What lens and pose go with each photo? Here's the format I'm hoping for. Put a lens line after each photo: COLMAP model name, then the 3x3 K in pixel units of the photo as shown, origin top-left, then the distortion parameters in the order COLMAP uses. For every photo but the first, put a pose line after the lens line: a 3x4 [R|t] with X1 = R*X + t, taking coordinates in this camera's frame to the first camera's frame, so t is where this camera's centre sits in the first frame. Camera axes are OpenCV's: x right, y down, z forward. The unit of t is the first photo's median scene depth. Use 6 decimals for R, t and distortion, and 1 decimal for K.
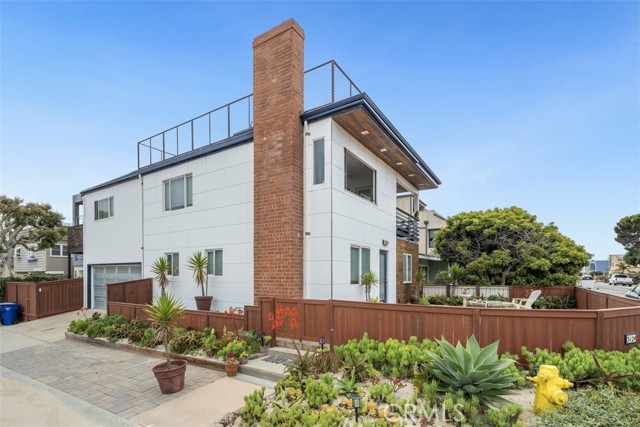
lens RADIAL K [[306.5, 0, 320.0], [0, 306.5, 213.5], [0, 0, 1]] dist [0.001084, 0.000103]
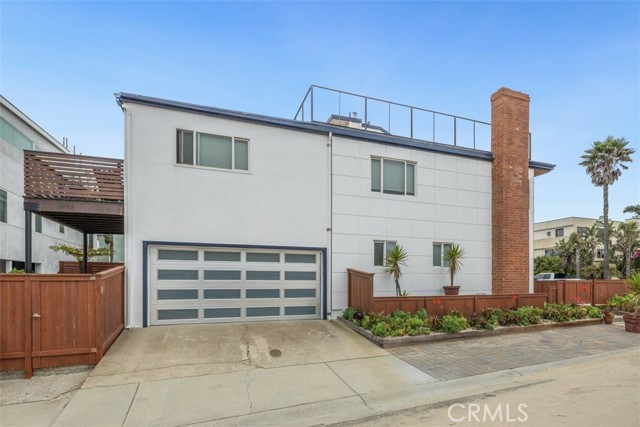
lens RADIAL K [[306.5, 0, 320.0], [0, 306.5, 213.5], [0, 0, 1]] dist [0.001084, 0.000103]
pose [[0.620829, 0.160131, 0.767417, -1.310314], [-0.157829, 0.984403, -0.077726, 0.151851], [-0.767894, -0.072867, 0.636419, 0.584982]]
